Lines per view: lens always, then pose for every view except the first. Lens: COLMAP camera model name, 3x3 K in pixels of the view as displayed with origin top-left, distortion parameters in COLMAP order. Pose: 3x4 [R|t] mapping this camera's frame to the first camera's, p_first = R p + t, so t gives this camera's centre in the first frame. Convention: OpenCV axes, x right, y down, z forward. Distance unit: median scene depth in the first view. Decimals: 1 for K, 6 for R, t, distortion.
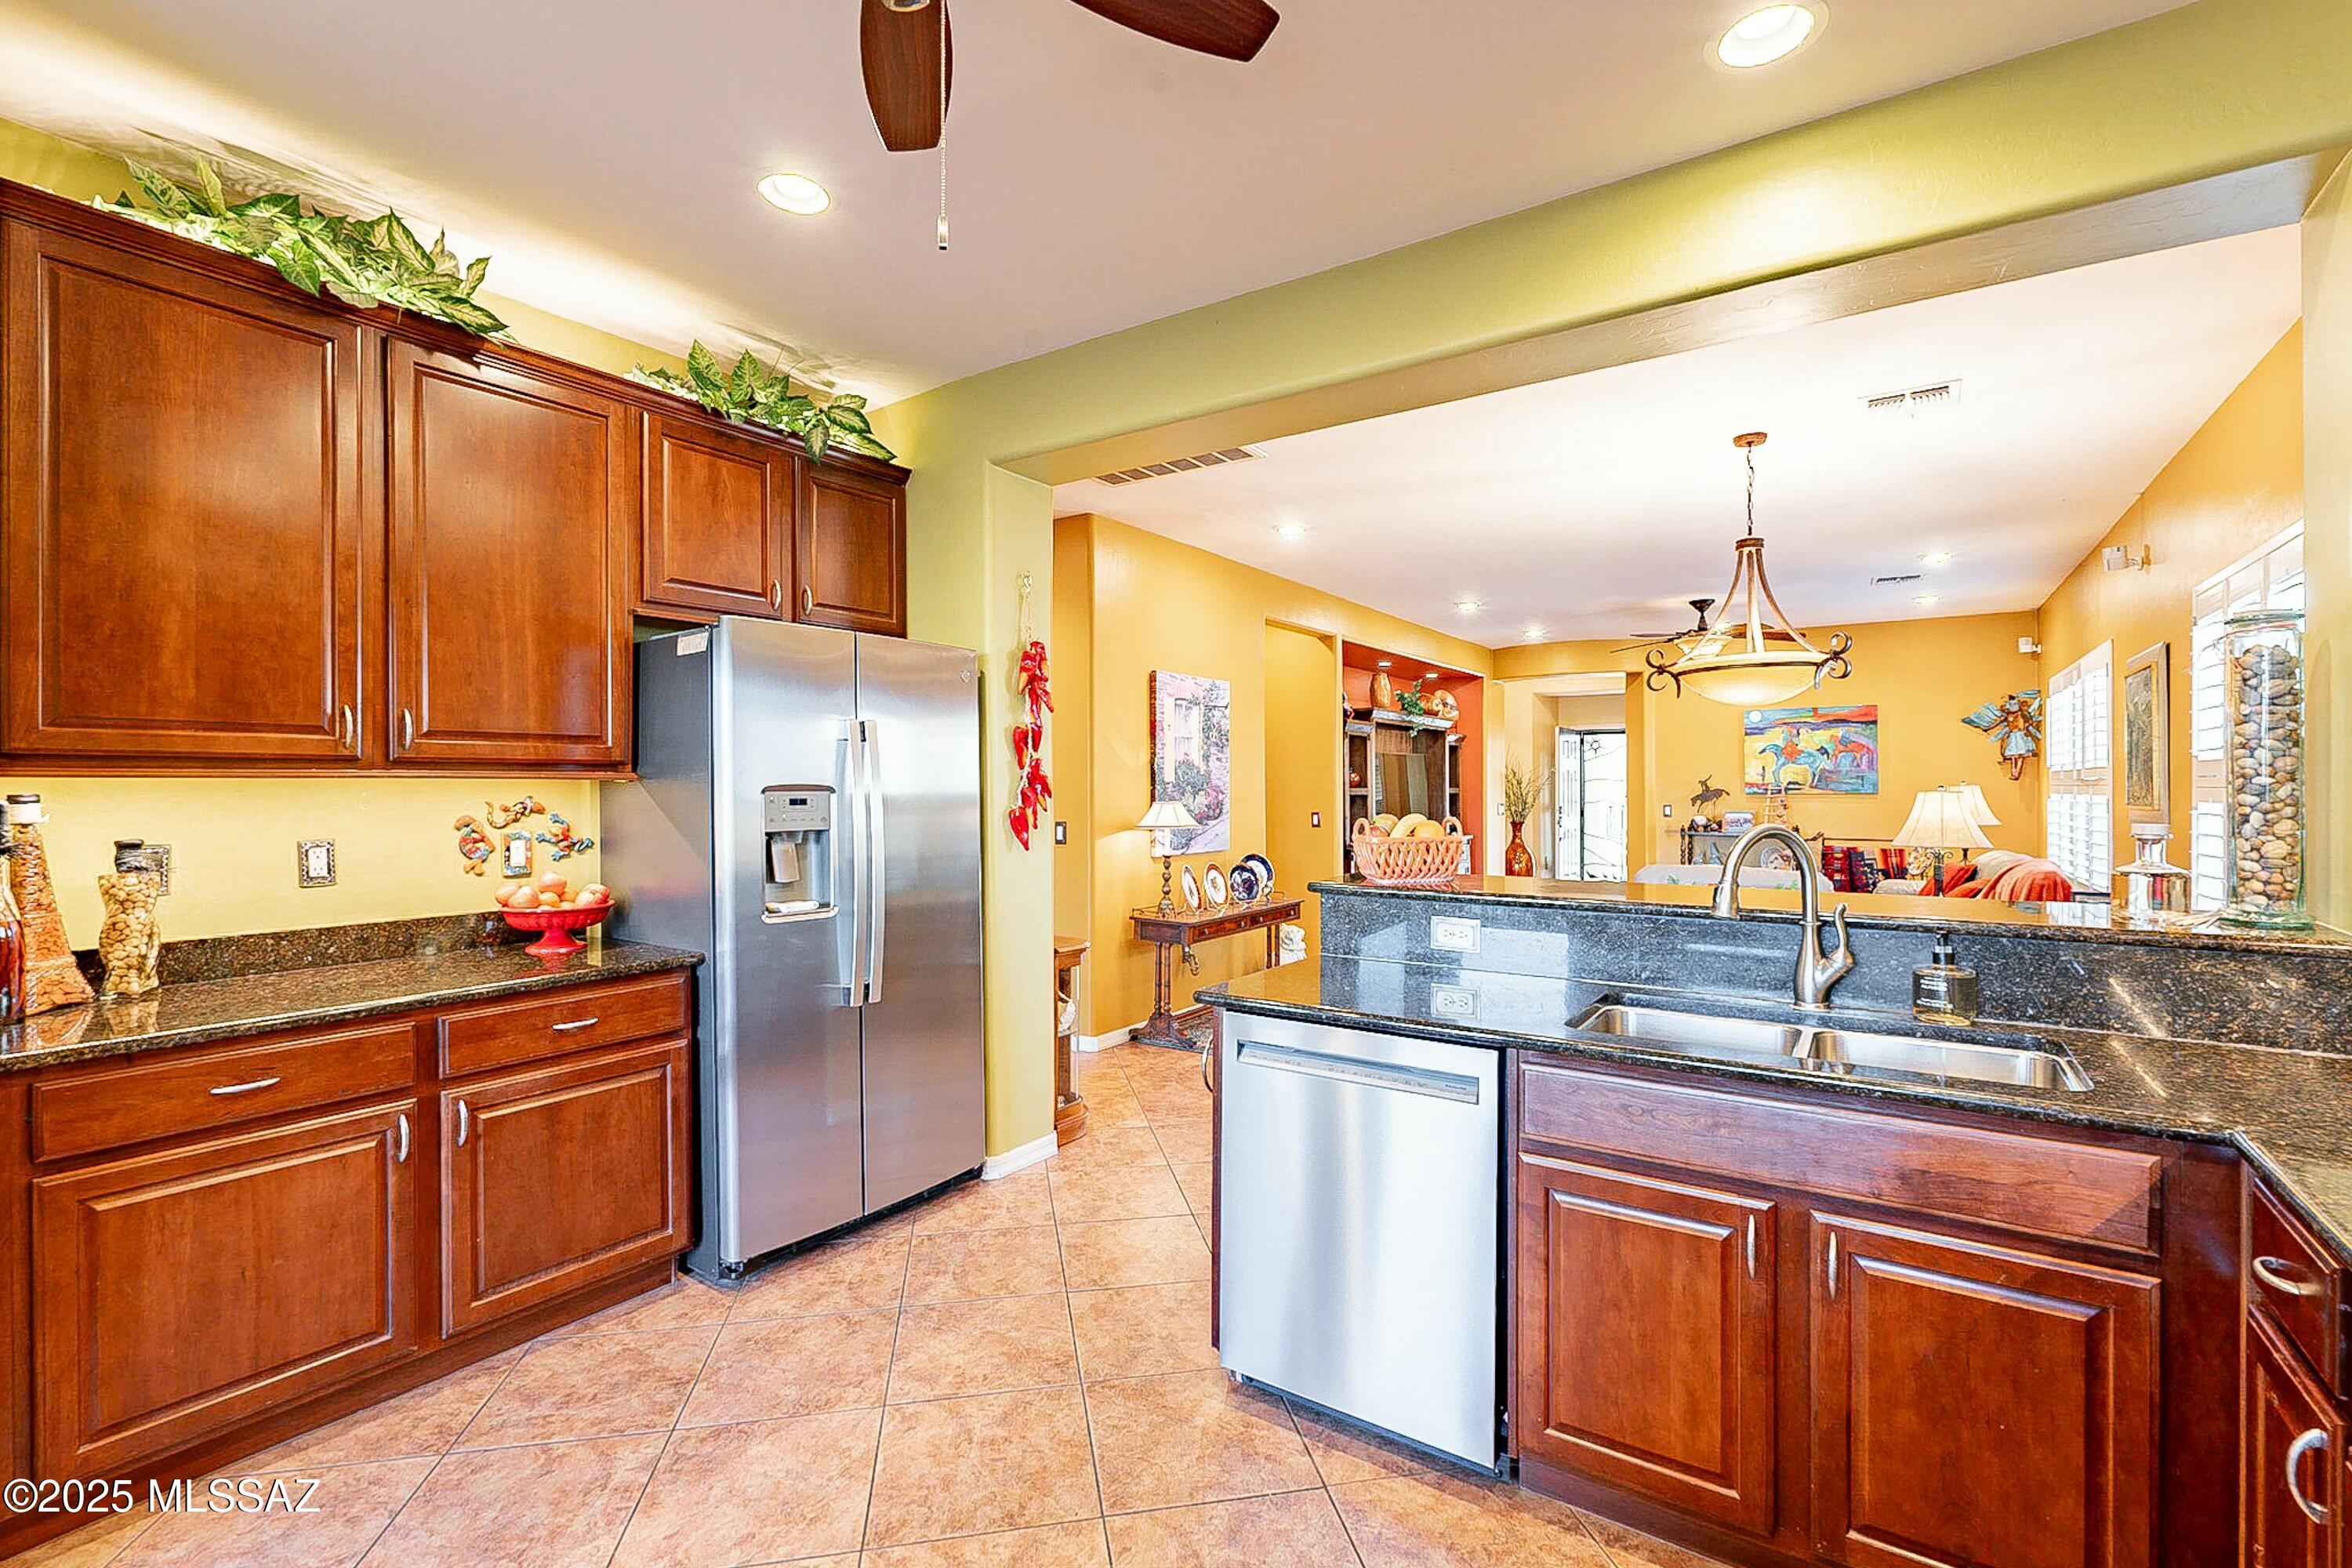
lens RADIAL K [[1033.3, 0, 1189.1], [0, 1033.3, 784.9], [0, 0, 1]] dist [-0.004808, 0.001134]
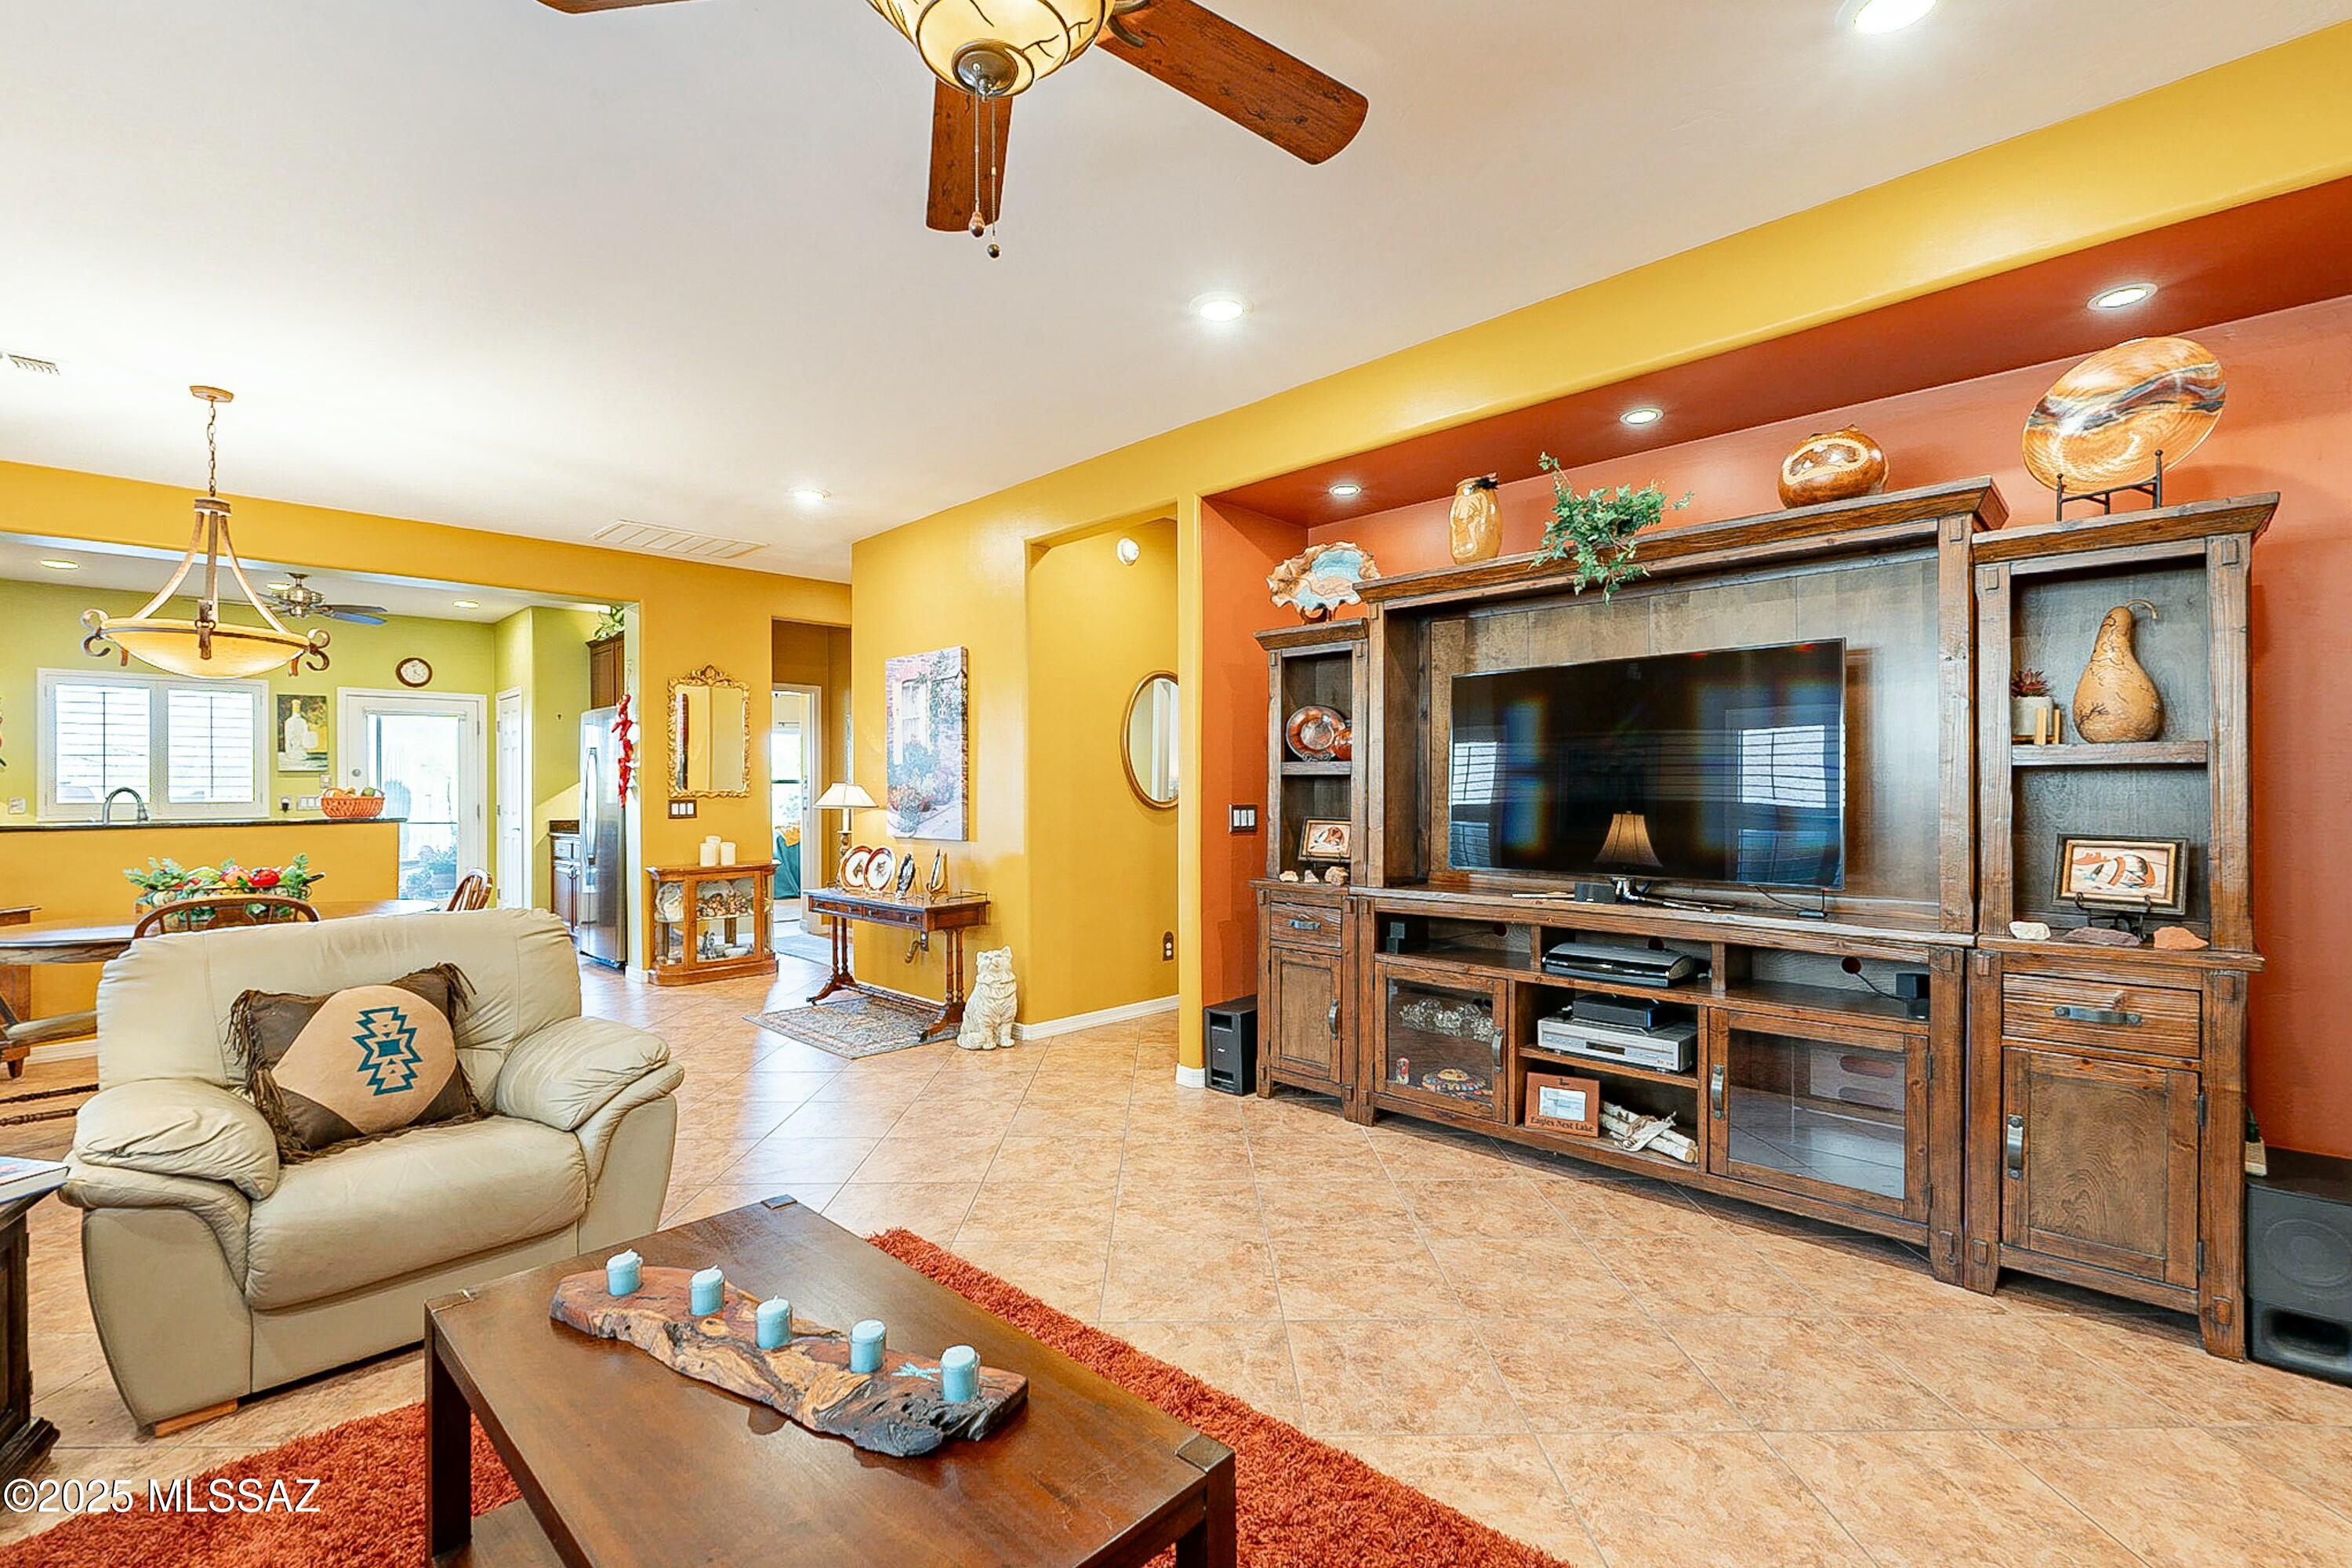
lens RADIAL K [[1033.3, 0, 1167.1], [0, 1033.3, 791.0], [0, 0, 1]] dist [-0.004808, 0.001134]
pose [[-0.196693, 0.003101, -0.980460, 0.639245], [0.005983, 0.999980, 0.001963, 0.015302], [0.980447, -0.005480, -0.196708, 1.004290]]
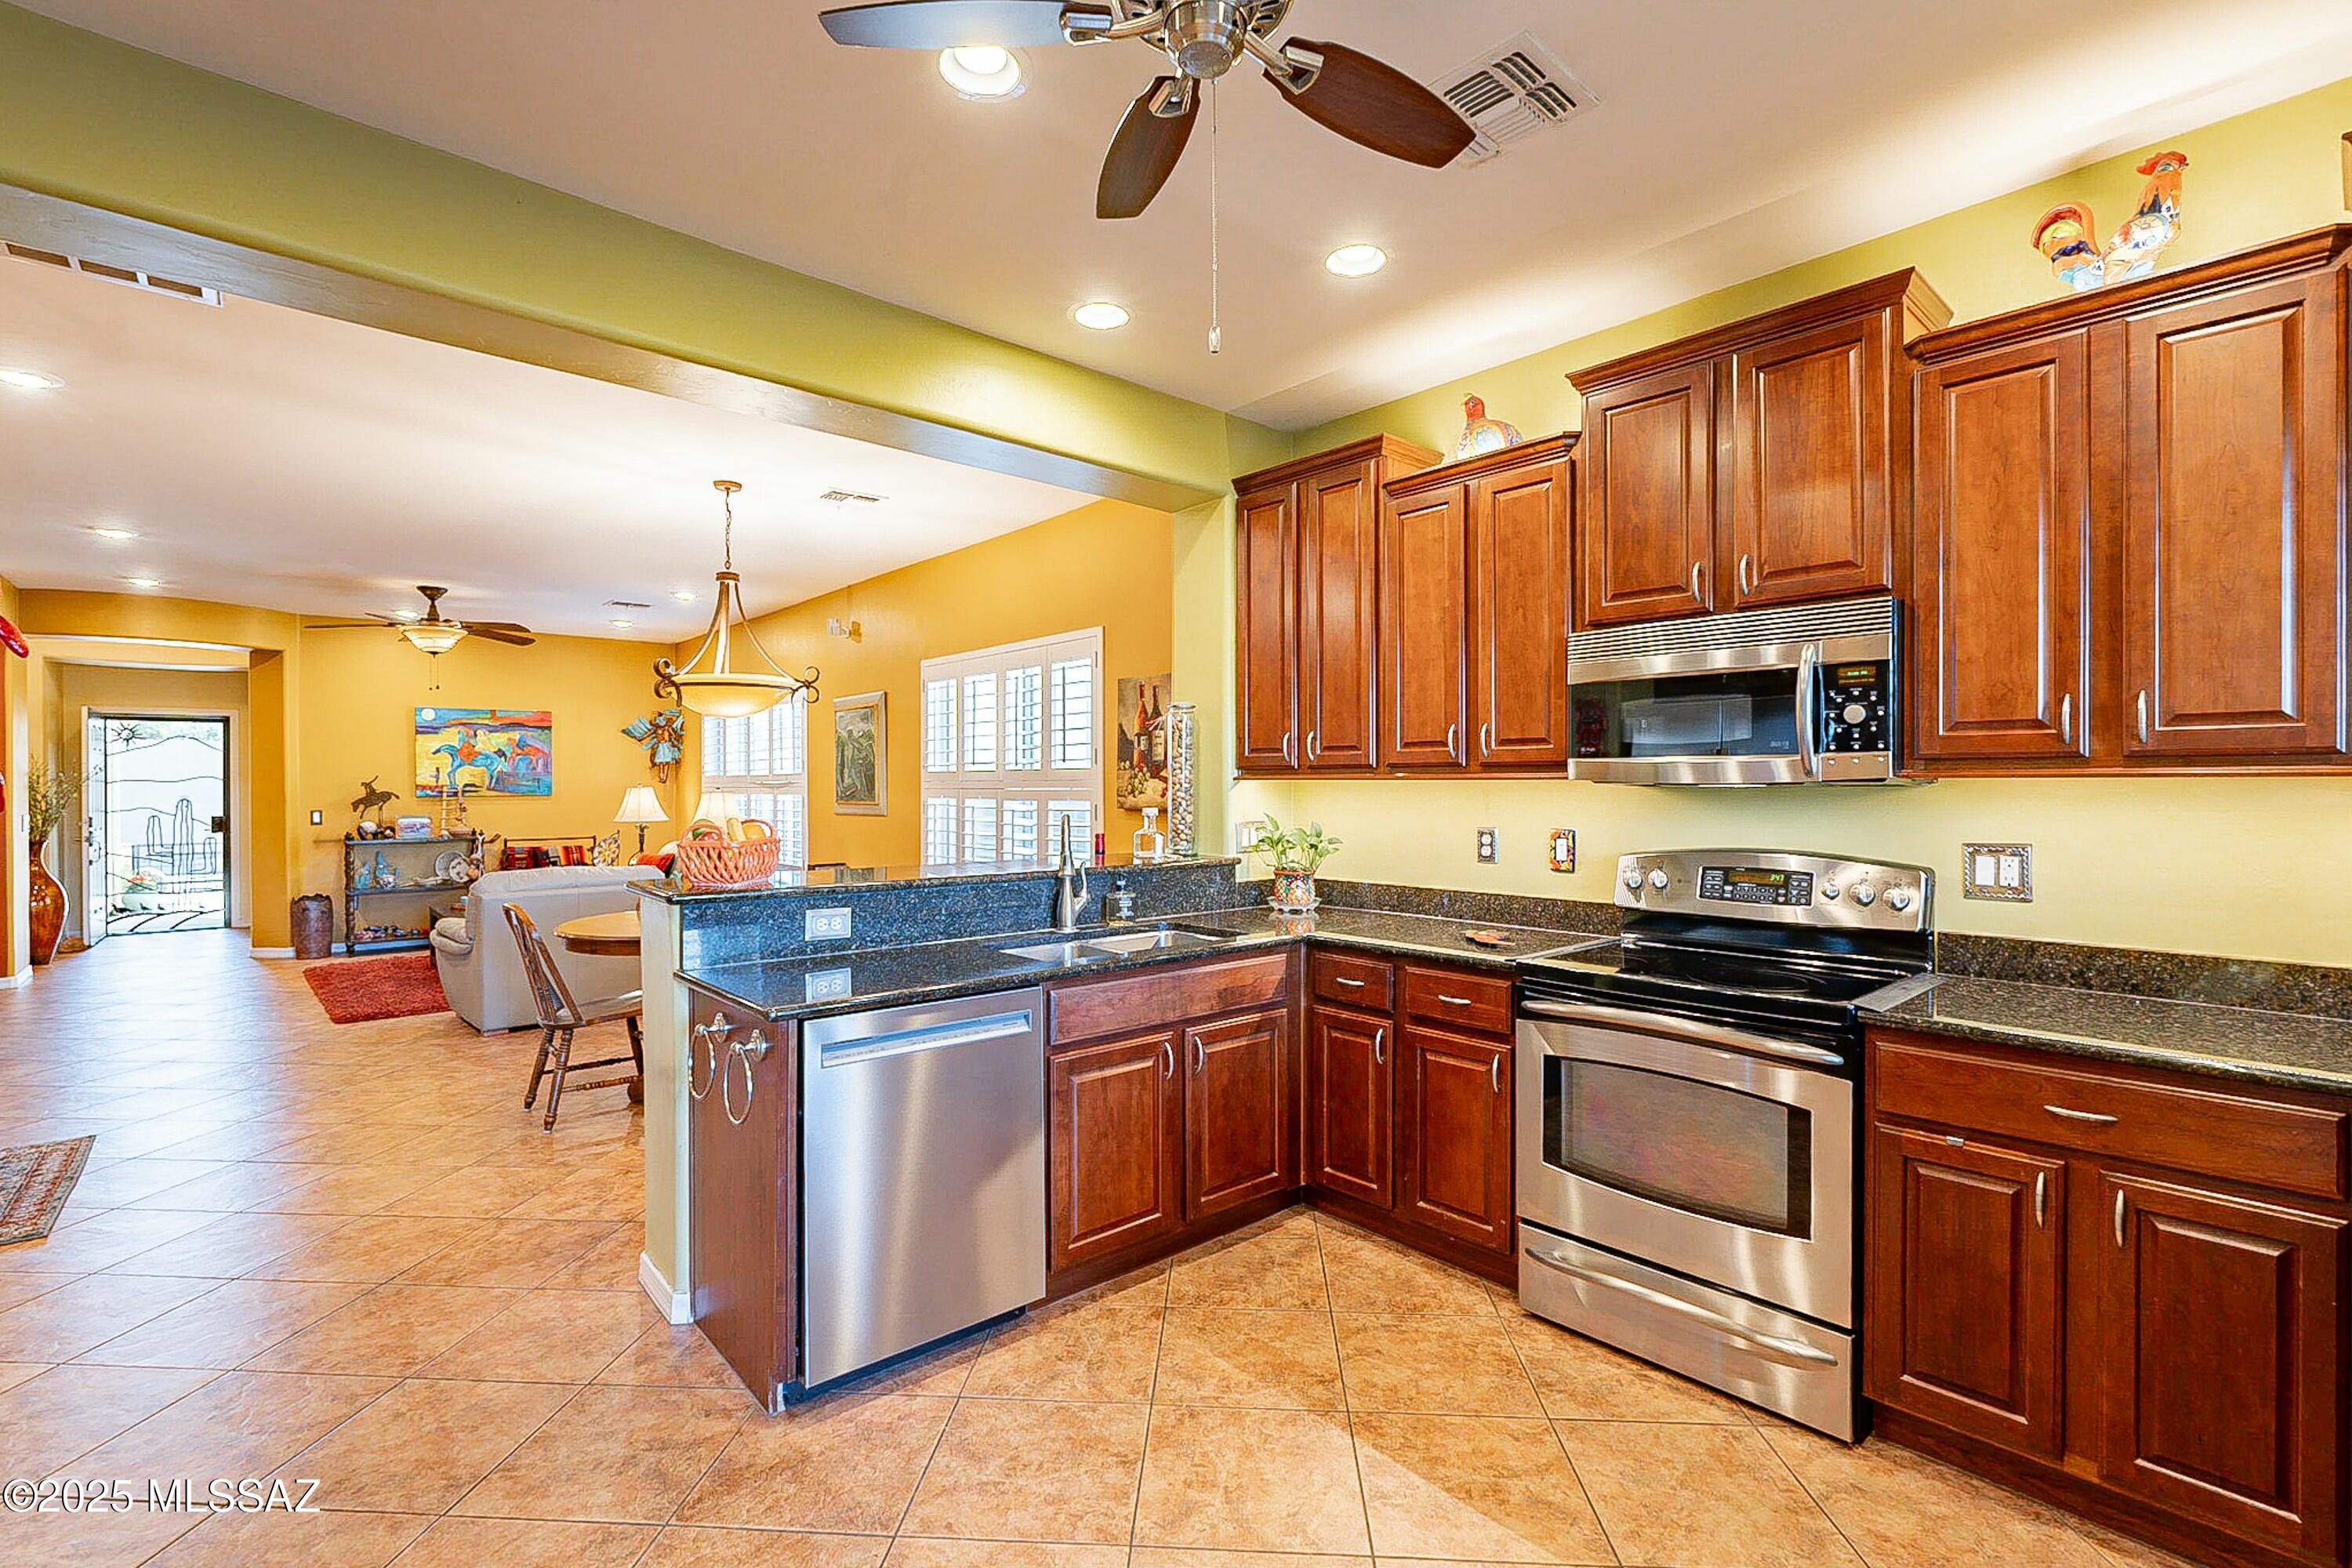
lens RADIAL K [[1033.3, 0, 1178.6], [0, 1033.3, 795.5], [0, 0, 1]] dist [-0.004808, 0.001134]
pose [[0.247094, -0.009601, 0.968944, -0.218484], [0.000890, 0.999953, 0.009682, -0.001023], [-0.968991, -0.001530, 0.247091, 0.113437]]
